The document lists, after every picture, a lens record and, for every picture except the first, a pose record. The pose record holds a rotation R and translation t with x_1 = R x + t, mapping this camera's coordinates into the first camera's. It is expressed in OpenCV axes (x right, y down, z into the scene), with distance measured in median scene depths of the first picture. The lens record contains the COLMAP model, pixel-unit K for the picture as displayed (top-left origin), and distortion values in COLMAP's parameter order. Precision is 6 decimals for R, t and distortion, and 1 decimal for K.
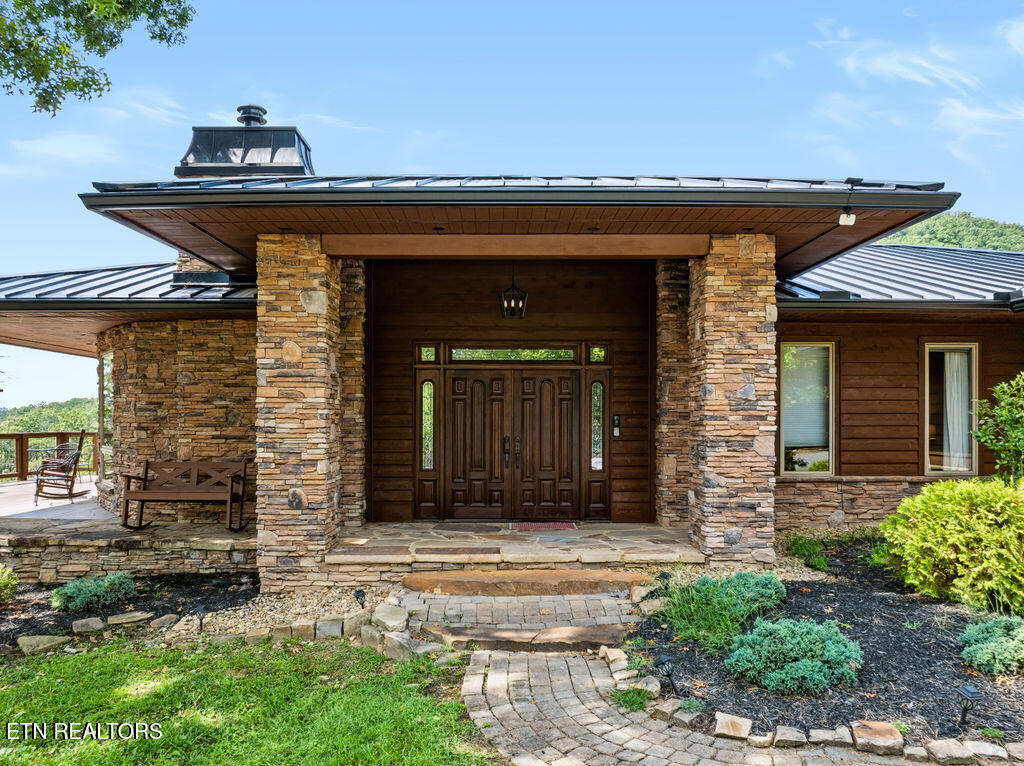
lens RADIAL K [[705.4, 0, 512.0], [0, 705.4, 383.0], [0, 0, 1]] dist [0.000484, -0.005847]
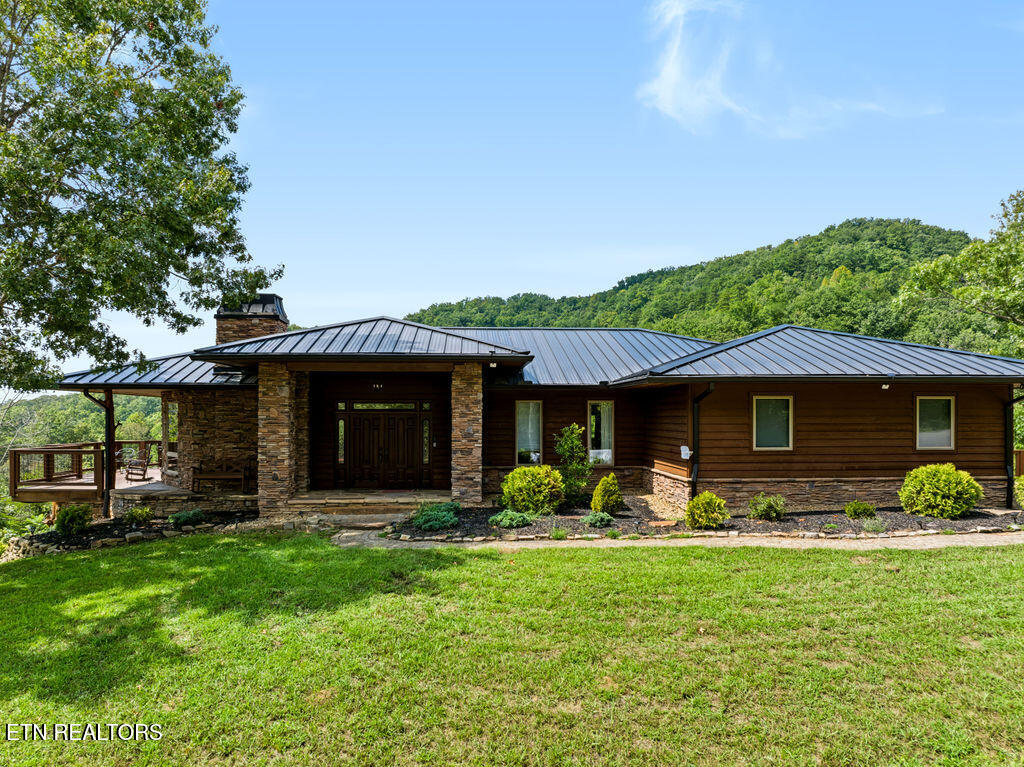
lens RADIAL K [[705.4, 0, 512.0], [0, 705.4, 383.5], [0, 0, 1]] dist [0.000484, -0.005847]
pose [[0.999415, 0.000414, 0.034183, 0.350250], [-0.000600, 0.999985, 0.005451, -0.137208], [-0.034181, -0.005468, 0.999401, -1.200156]]
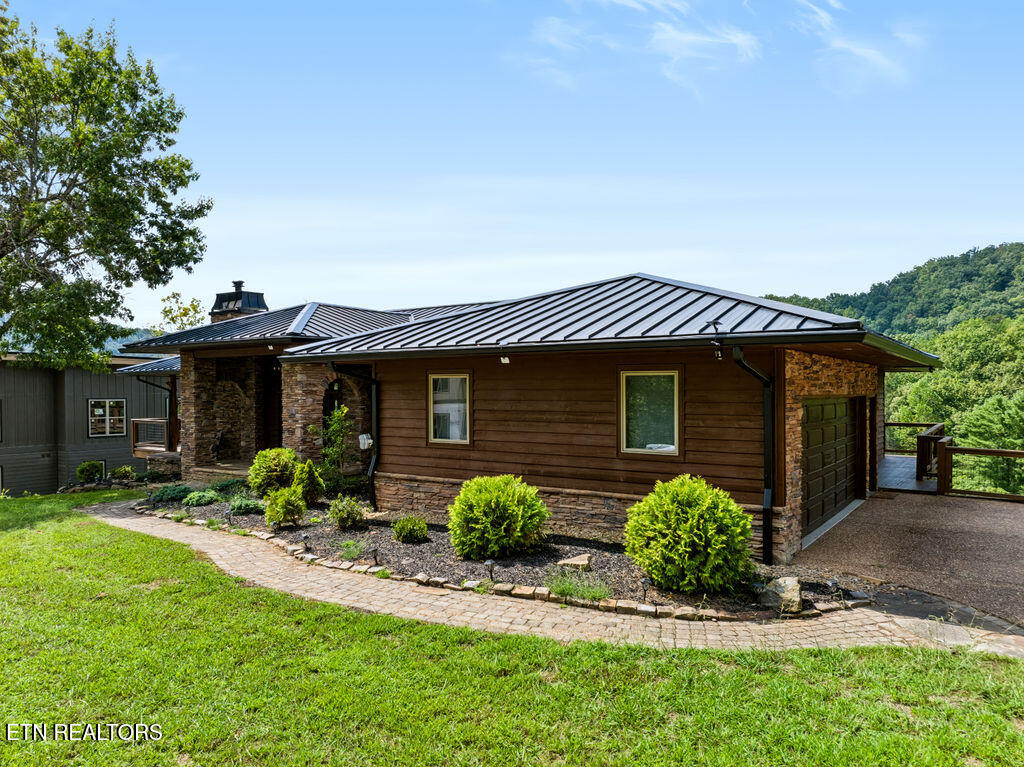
lens RADIAL K [[705.4, 0, 512.0], [0, 705.4, 383.5], [0, 0, 1]] dist [0.000484, -0.005847]
pose [[0.815305, -0.007629, -0.578981, 2.085081], [0.032284, 0.998957, 0.032299, -0.118789], [0.578130, -0.045025, 0.814701, -0.471671]]
